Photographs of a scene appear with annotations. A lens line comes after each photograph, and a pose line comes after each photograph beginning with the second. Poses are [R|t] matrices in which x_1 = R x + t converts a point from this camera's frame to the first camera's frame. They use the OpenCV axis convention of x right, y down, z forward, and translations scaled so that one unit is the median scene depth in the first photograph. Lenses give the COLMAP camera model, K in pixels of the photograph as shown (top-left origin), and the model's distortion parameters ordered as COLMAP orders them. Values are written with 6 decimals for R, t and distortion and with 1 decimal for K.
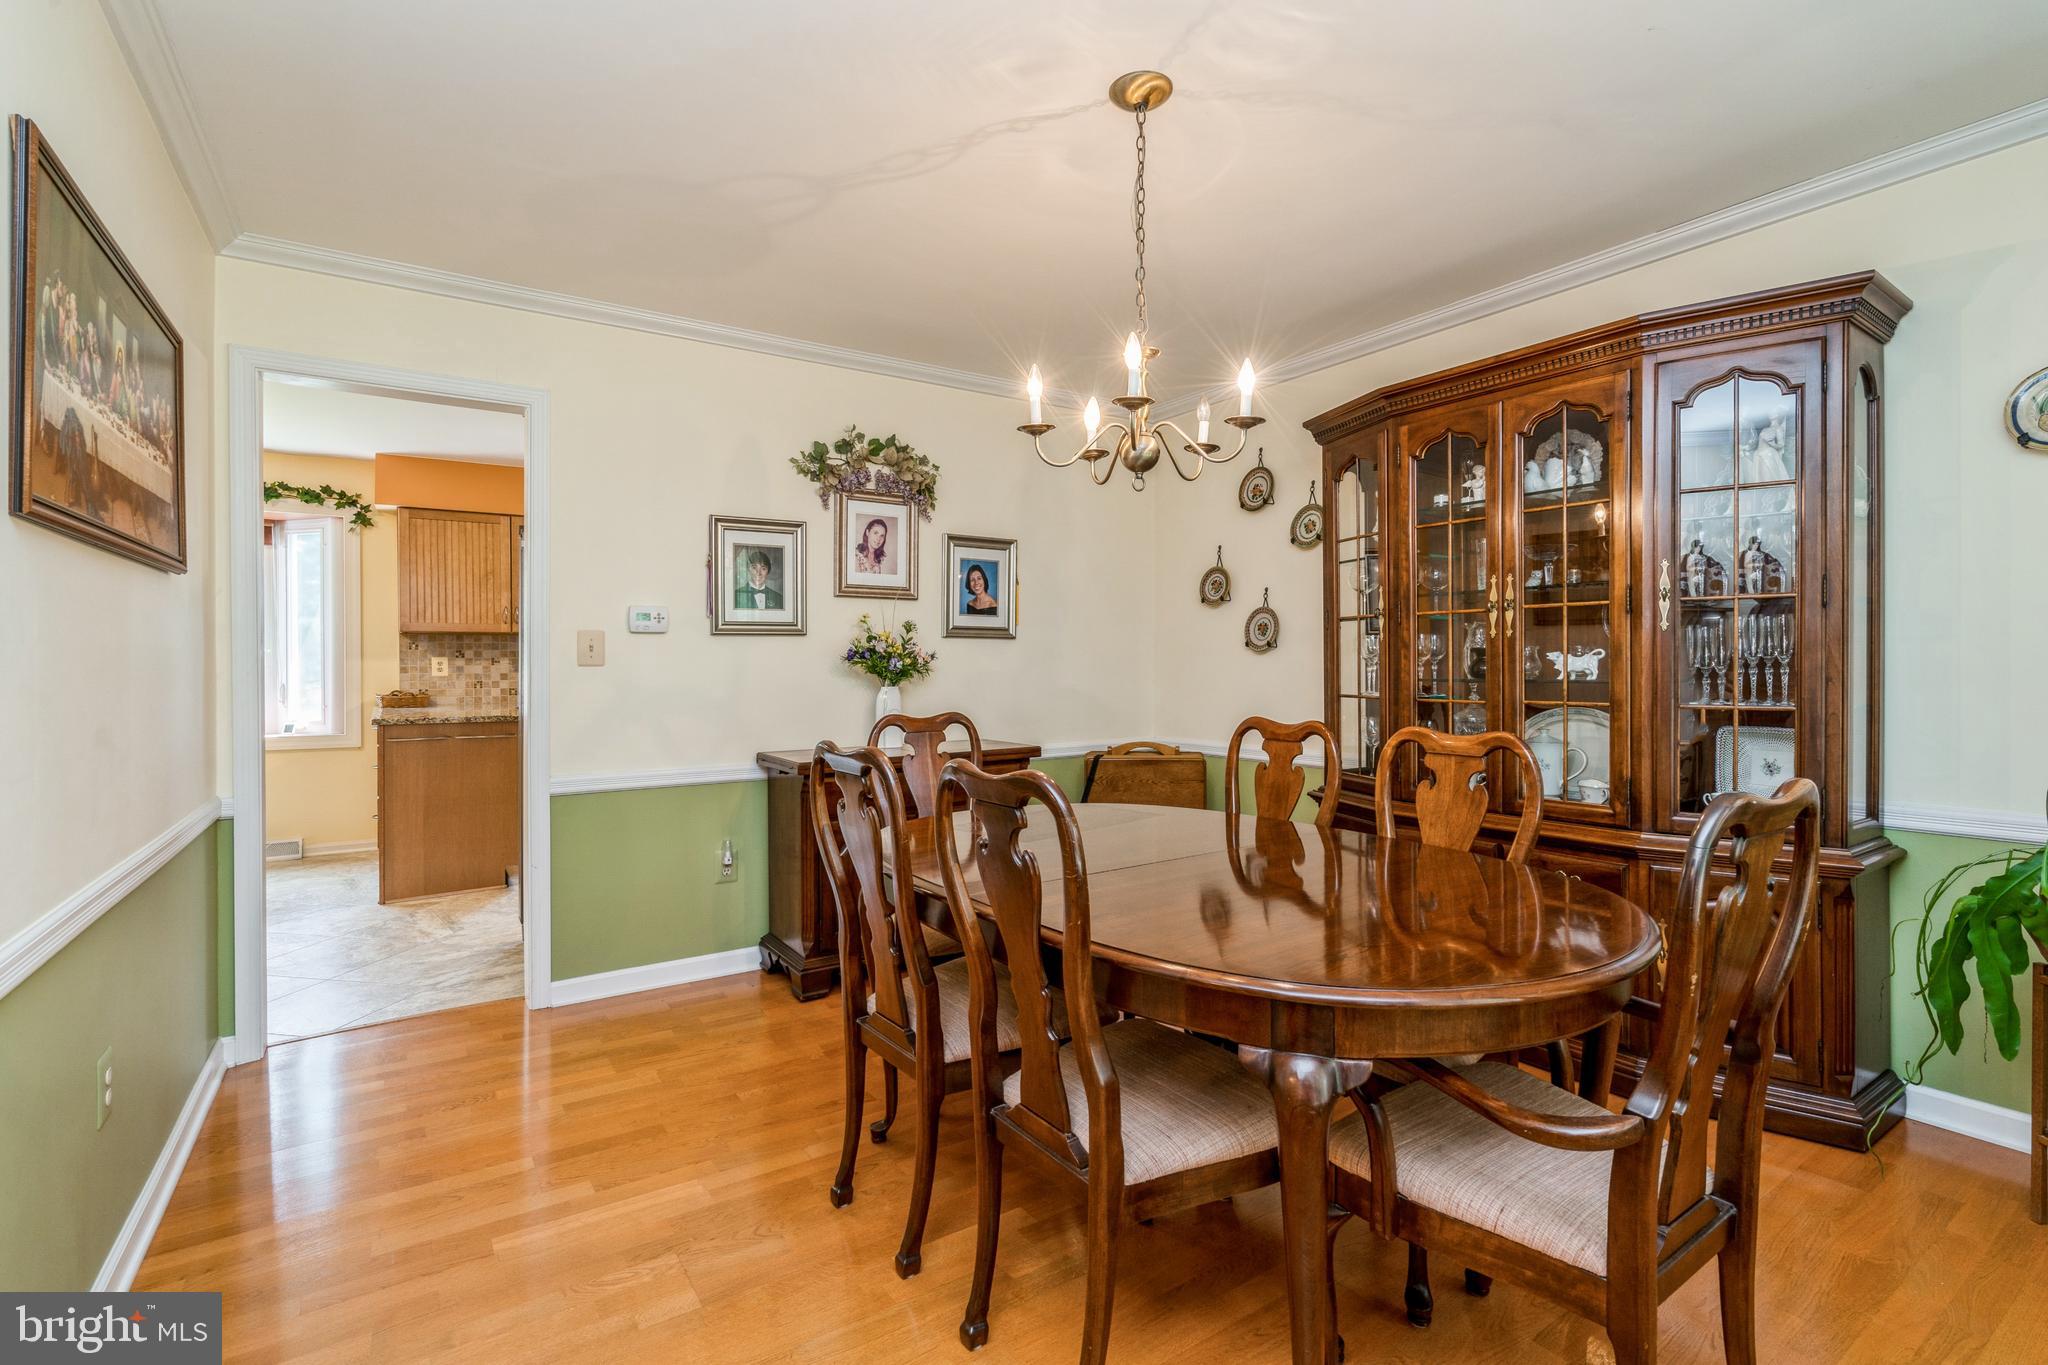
lens RADIAL K [[942.3, 0, 1024.1], [0, 942.3, 673.7], [0, 0, 1]] dist [-0.004047, 0.000003]
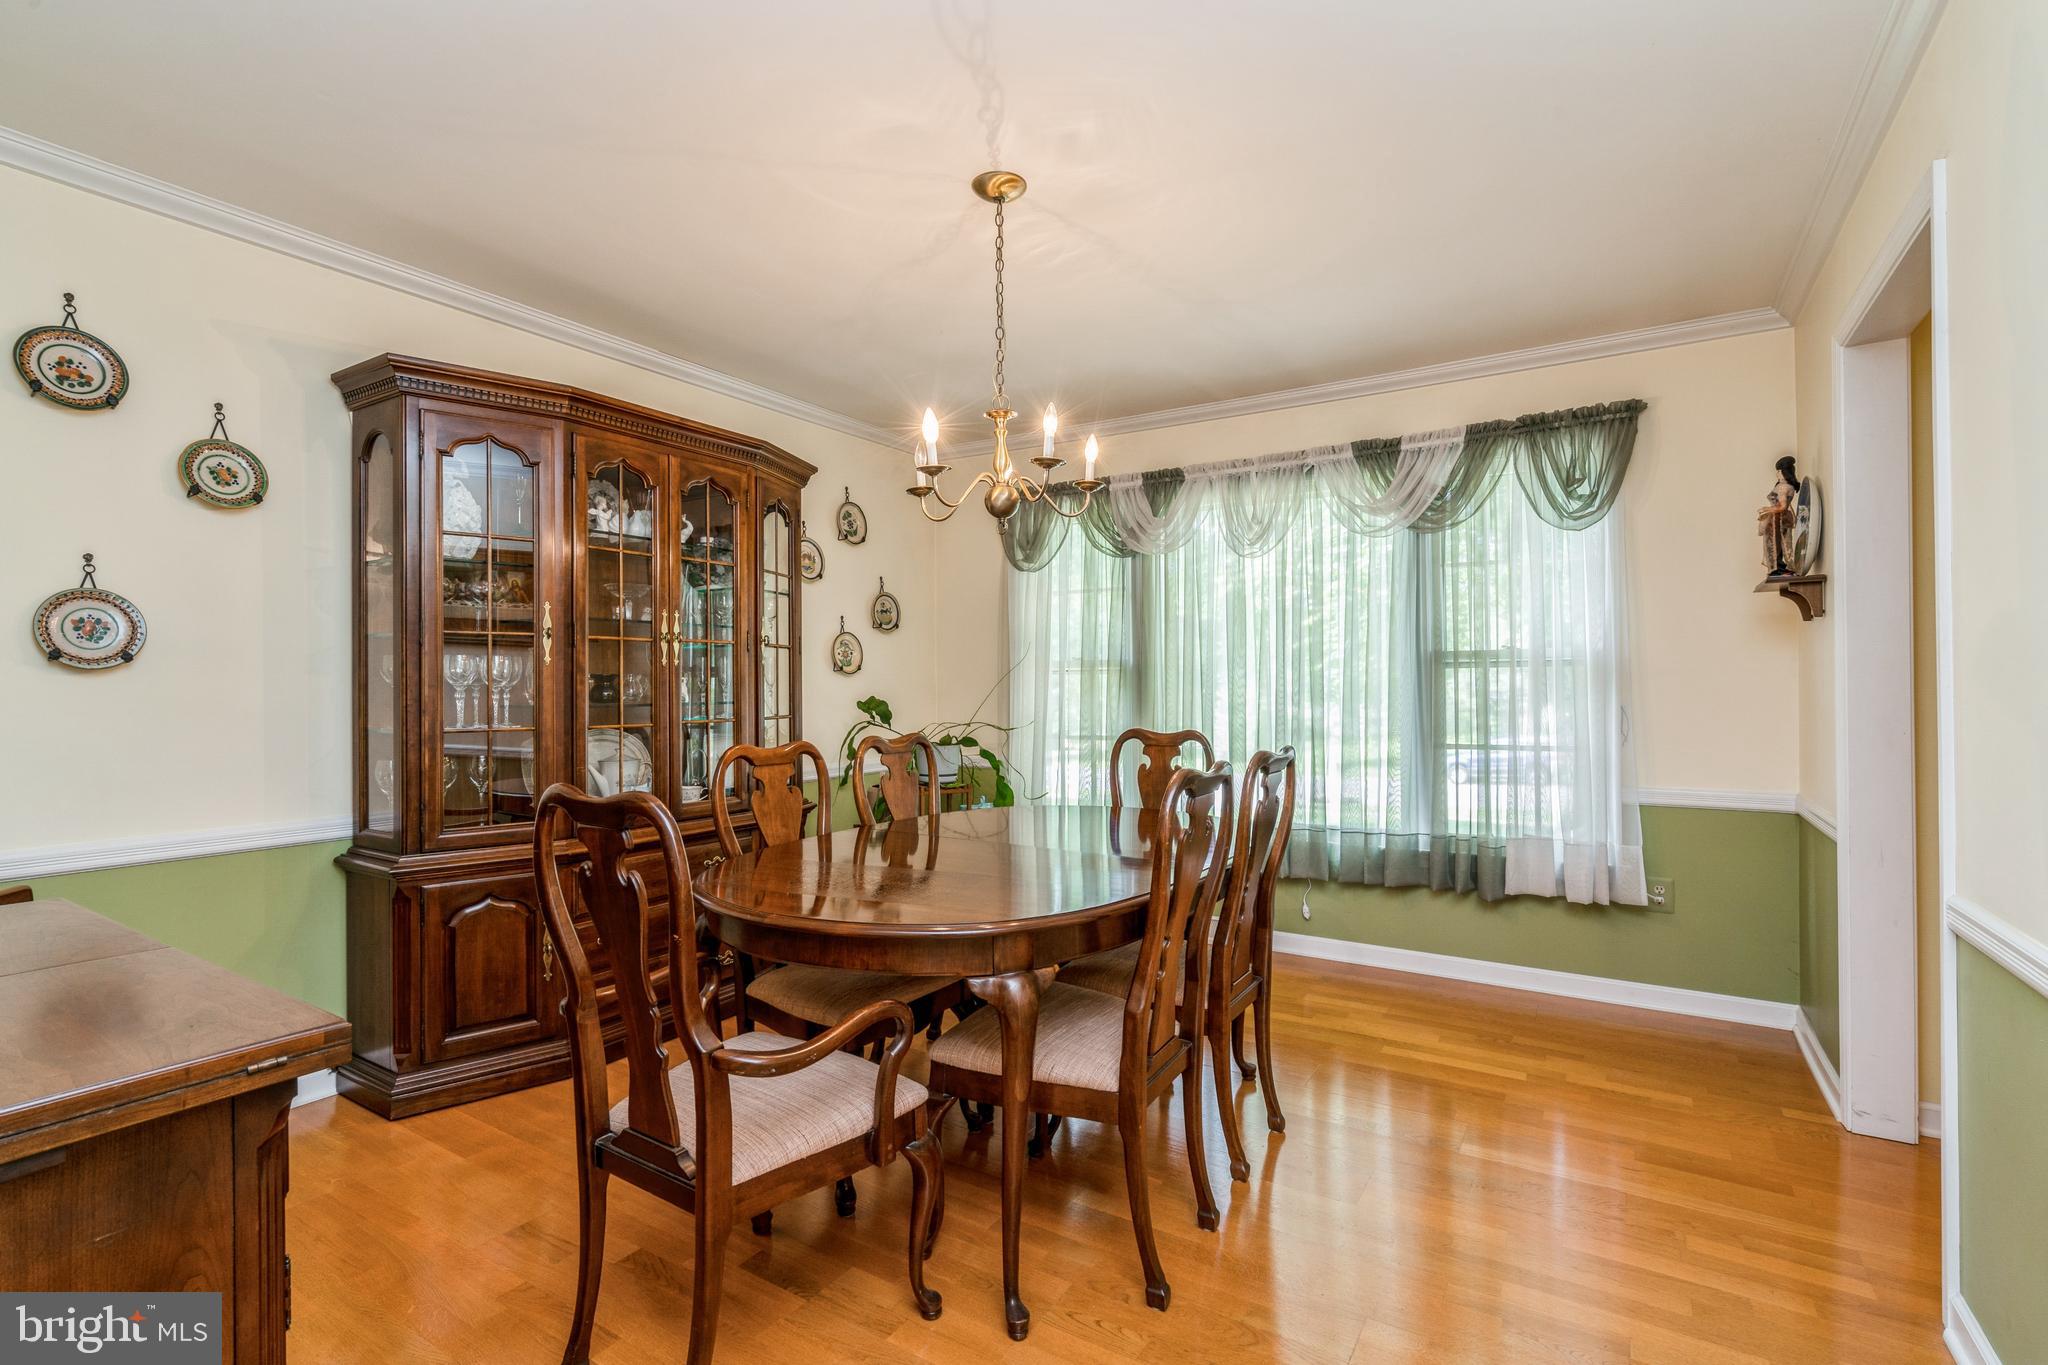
lens RADIAL K [[942.3, 0, 1024.1], [0, 942.3, 673.7], [0, 0, 1]] dist [-0.004047, 0.000003]
pose [[-0.411423, 0.007189, 0.911416, -0.726764], [0.014871, 0.999889, -0.001174, -0.014800], [-0.911323, 0.013071, -0.411484, 1.097146]]
